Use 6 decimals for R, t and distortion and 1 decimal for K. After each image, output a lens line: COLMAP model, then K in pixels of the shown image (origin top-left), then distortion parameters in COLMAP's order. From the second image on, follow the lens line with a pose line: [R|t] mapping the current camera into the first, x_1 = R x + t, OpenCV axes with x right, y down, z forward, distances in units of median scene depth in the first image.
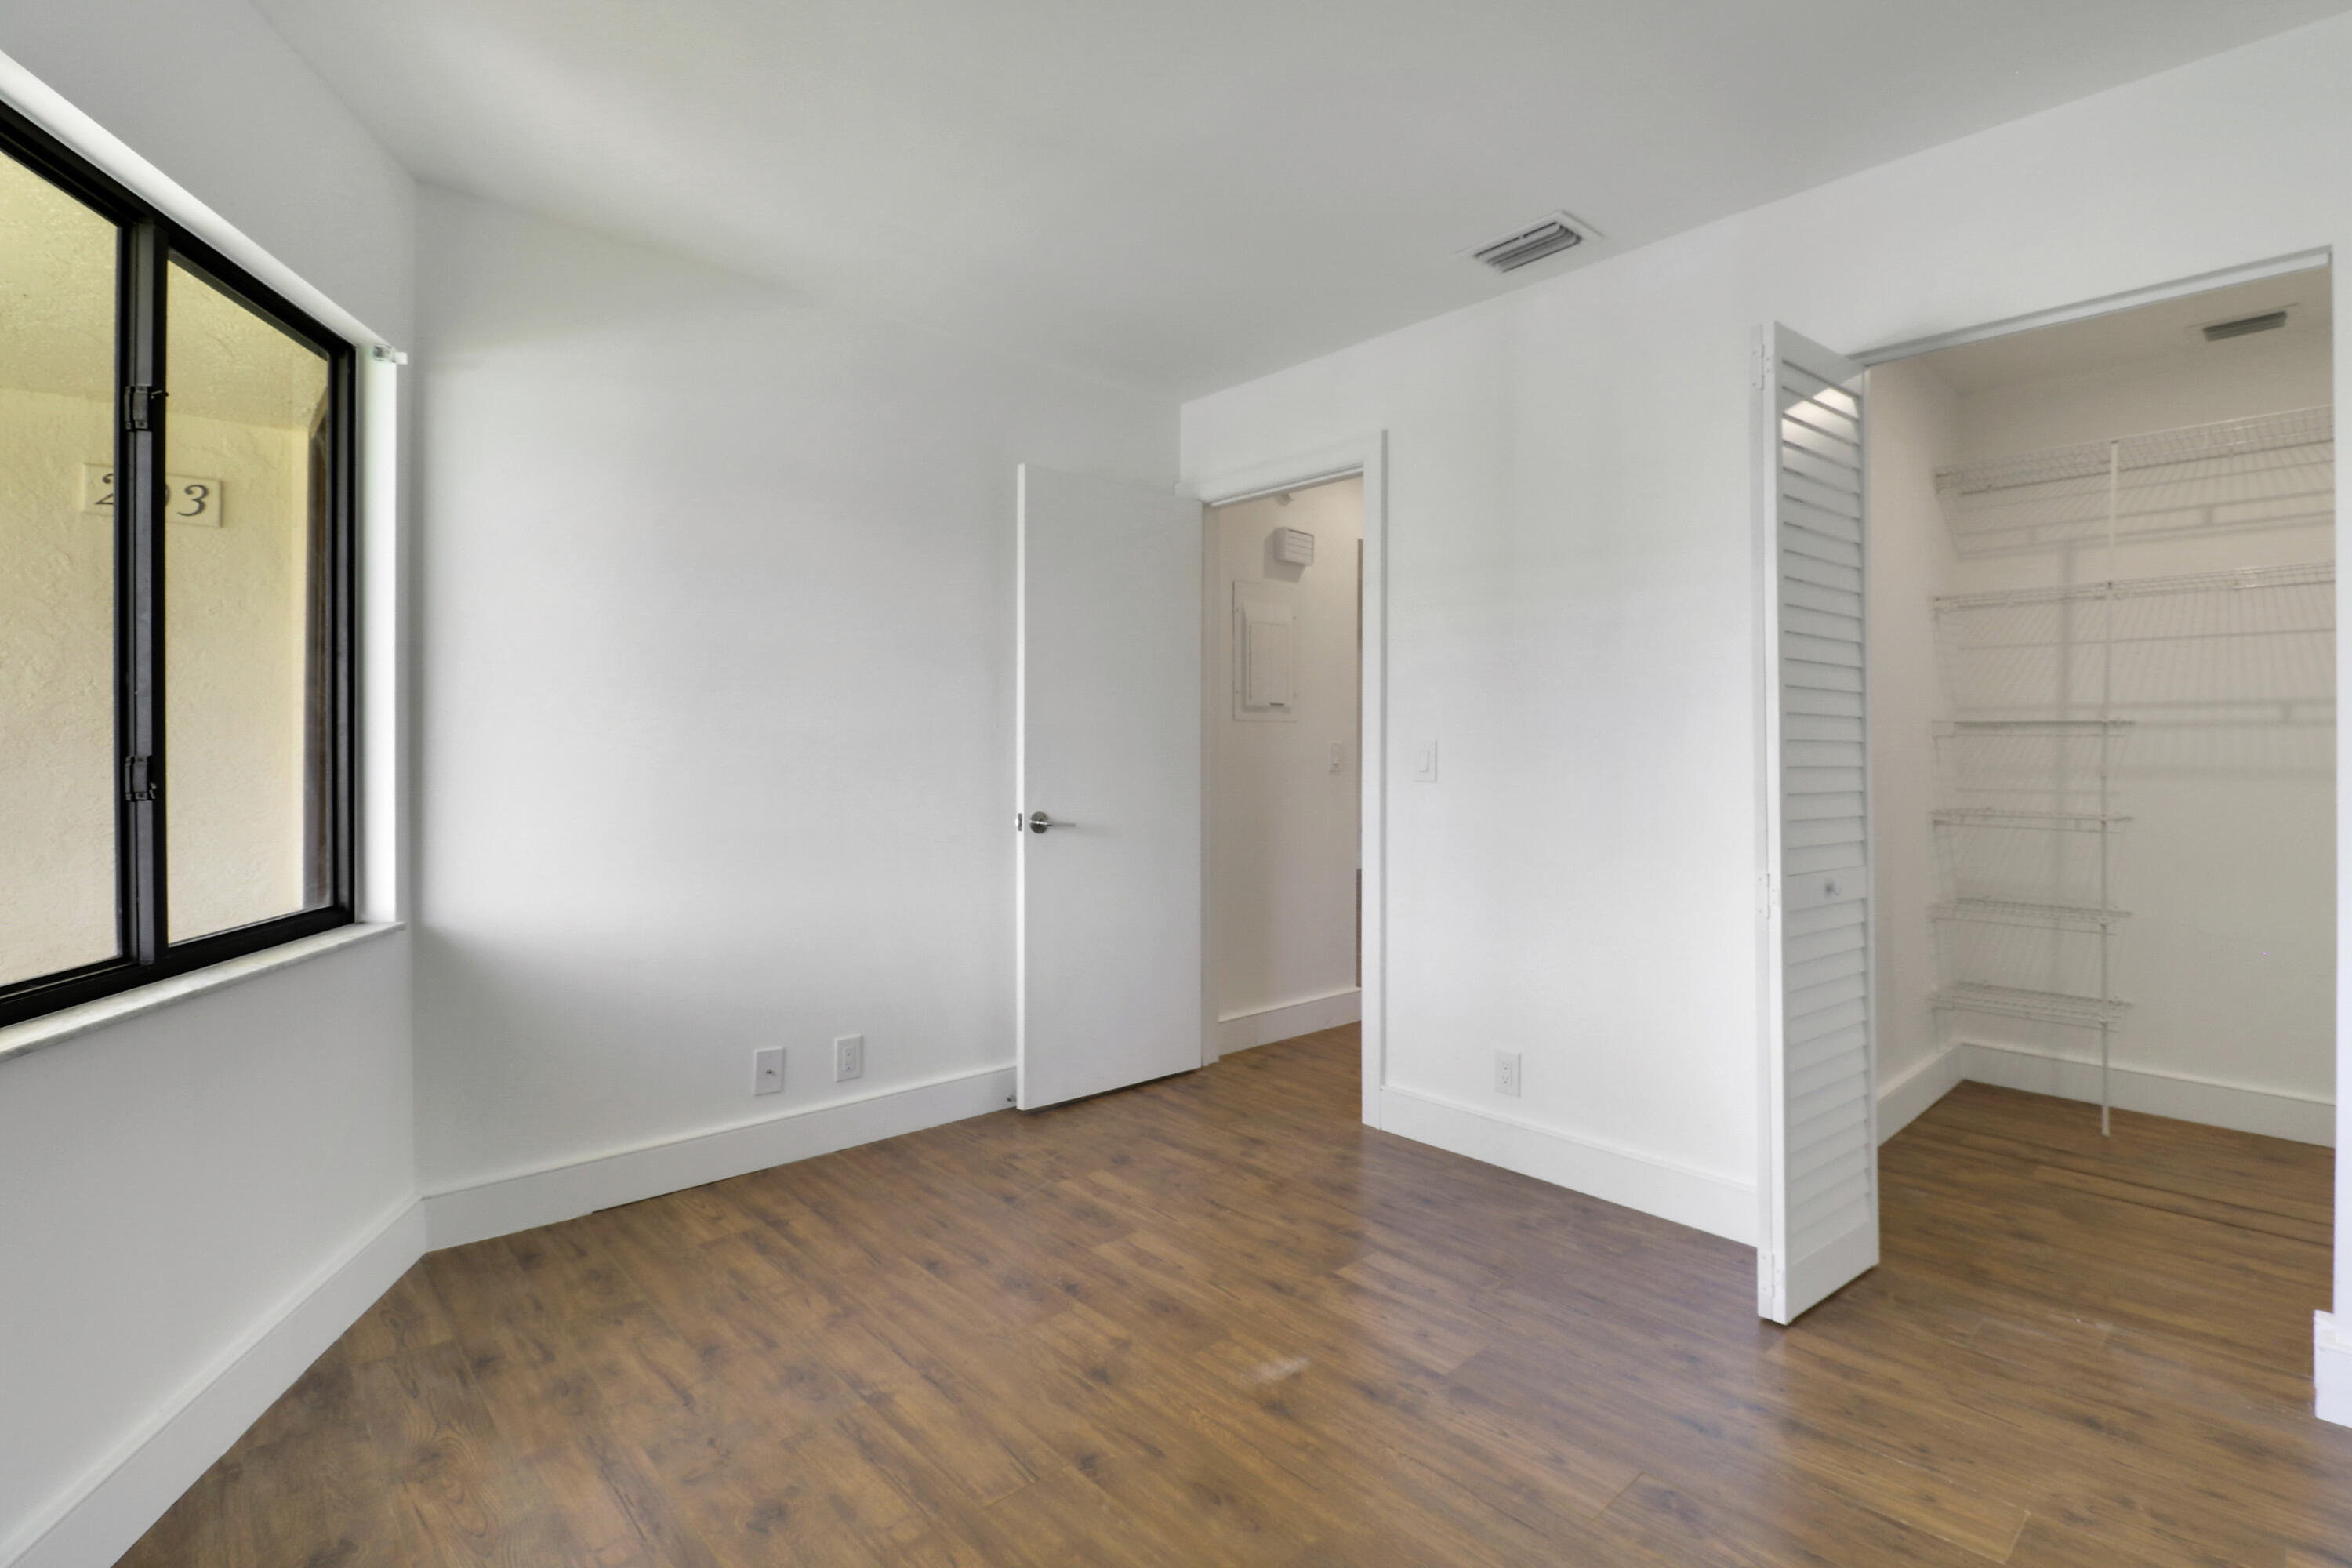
lens RADIAL K [[1092.1, 0, 1192.5], [0, 1092.1, 778.7], [0, 0, 1]] dist [0.001004, -0.013513]
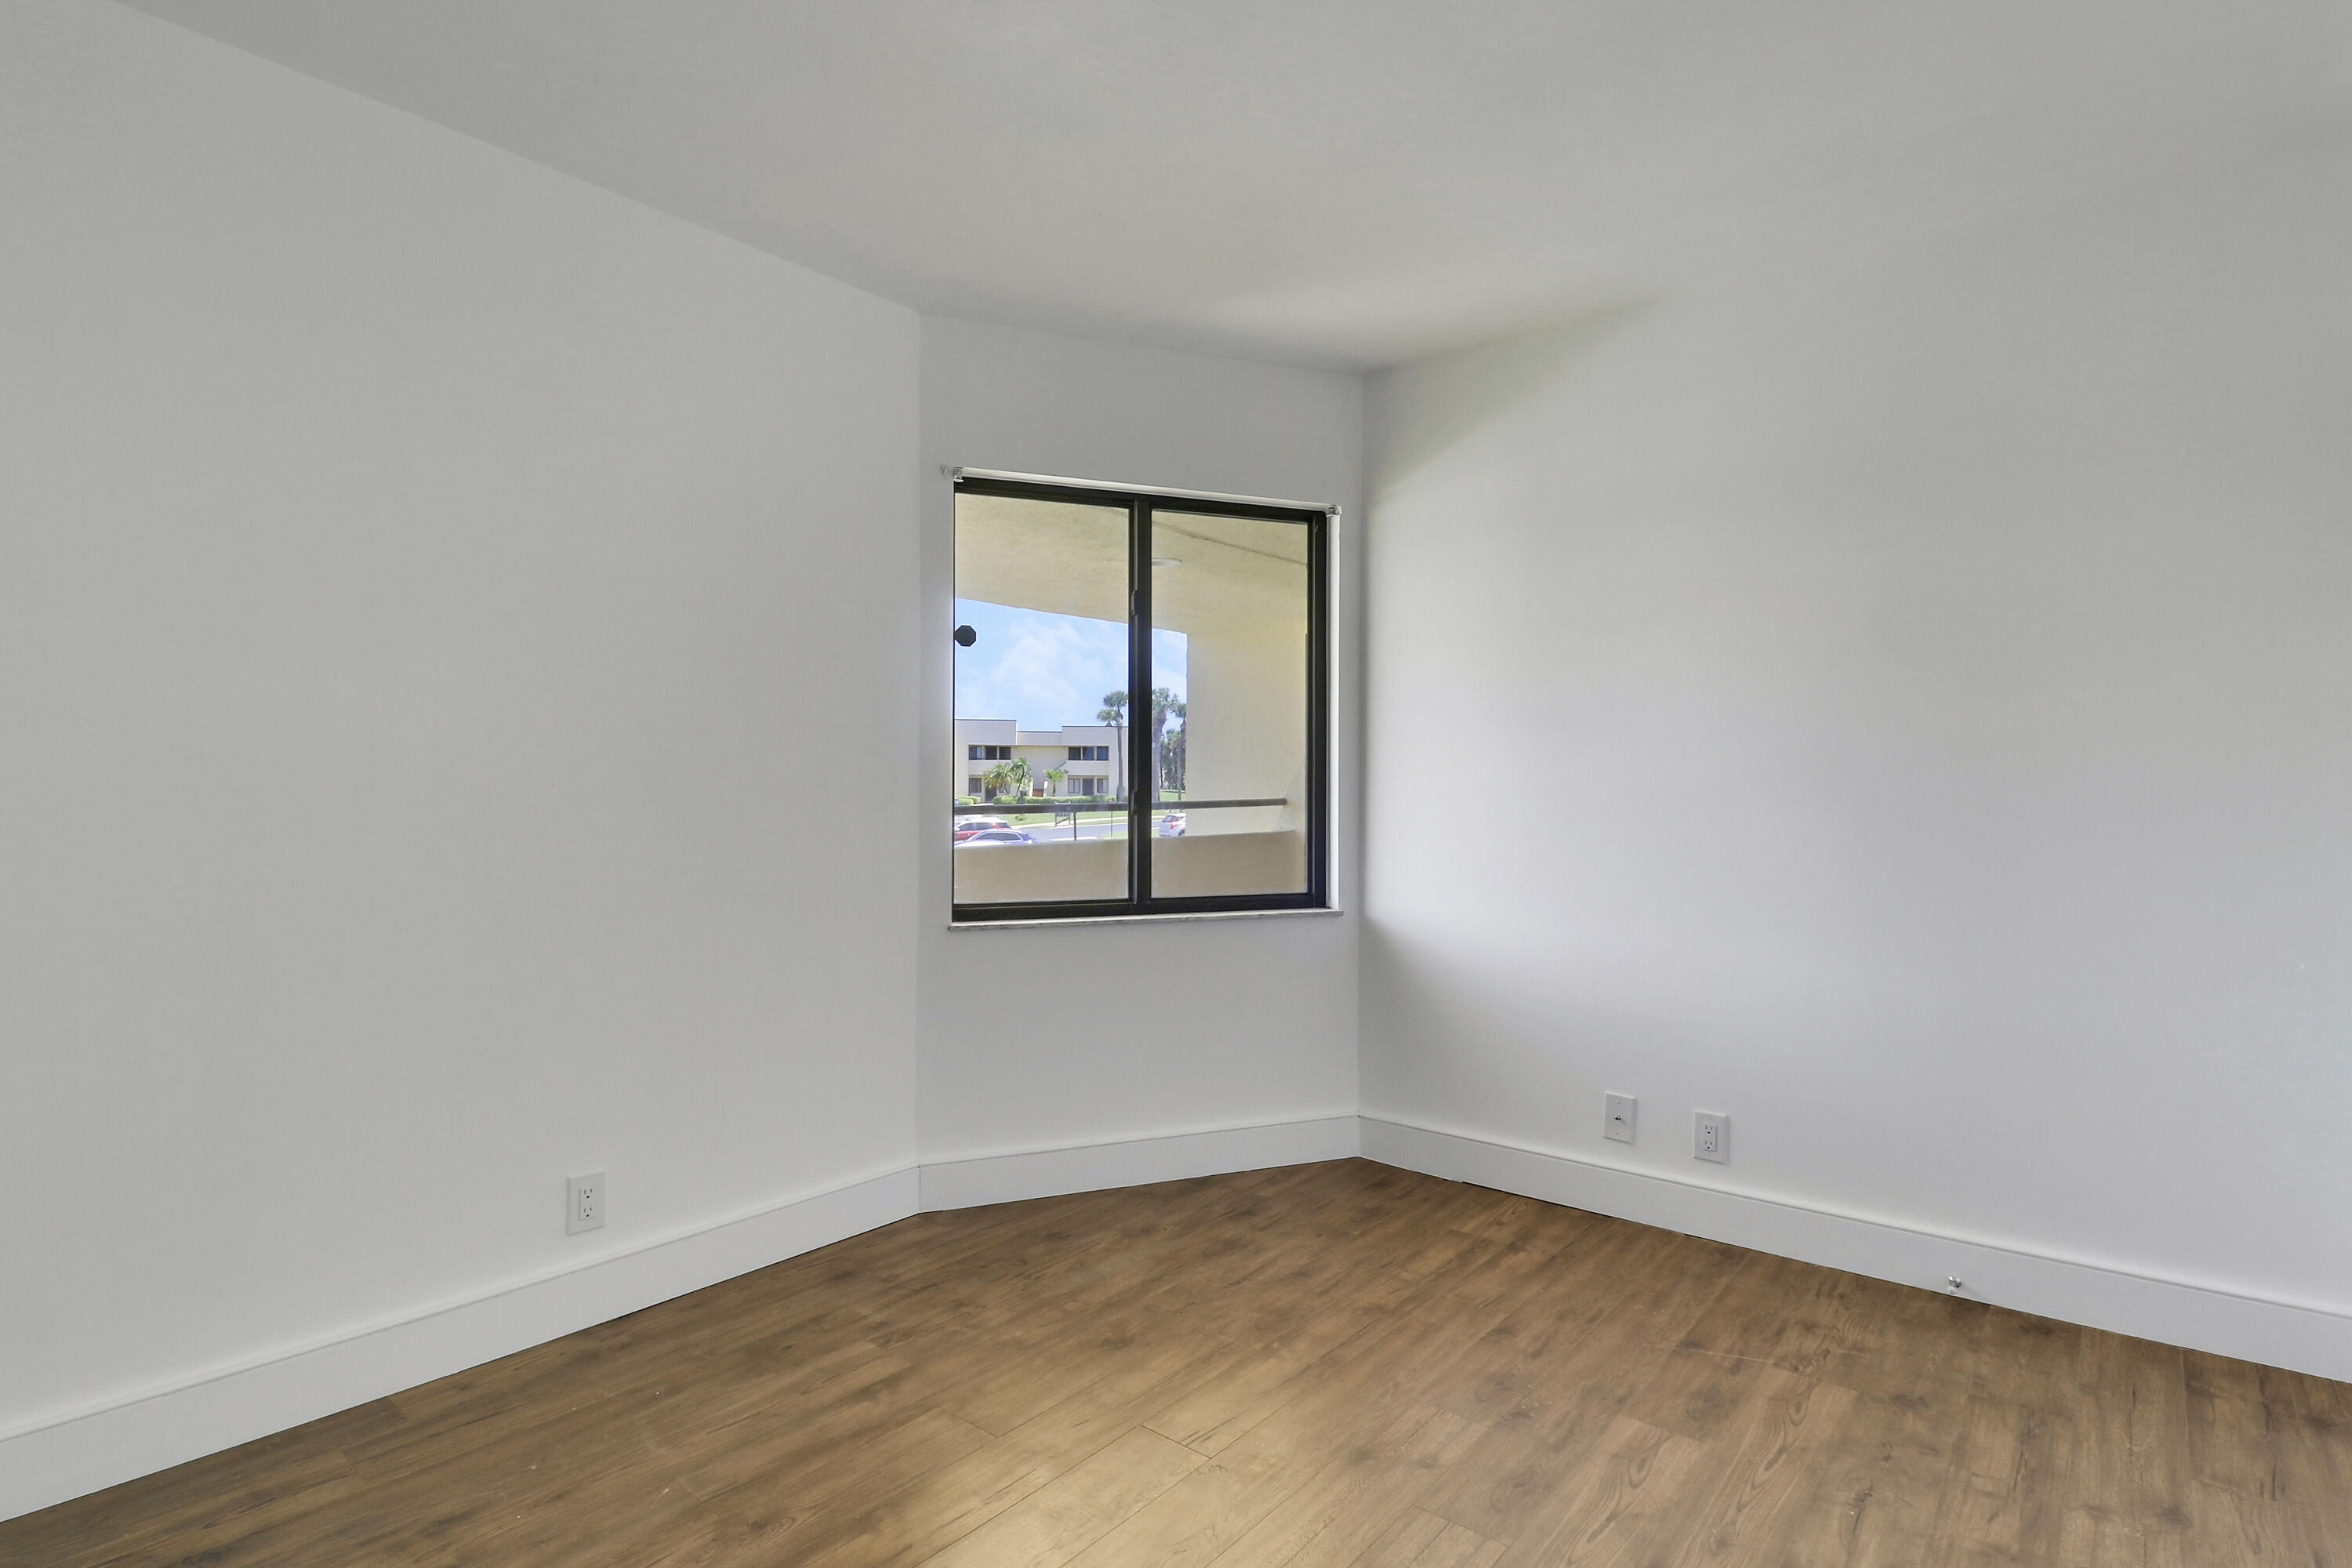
lens RADIAL K [[1190.4, 0, 1176.0], [0, 1190.4, 784.0], [0, 0, 1]] dist [0.001647, -0.017409]
pose [[0.121488, -0.003709, -0.992586, 0.740138], [-0.018702, 0.999807, -0.006025, -0.017312], [0.992417, 0.019296, 0.121396, 0.574146]]
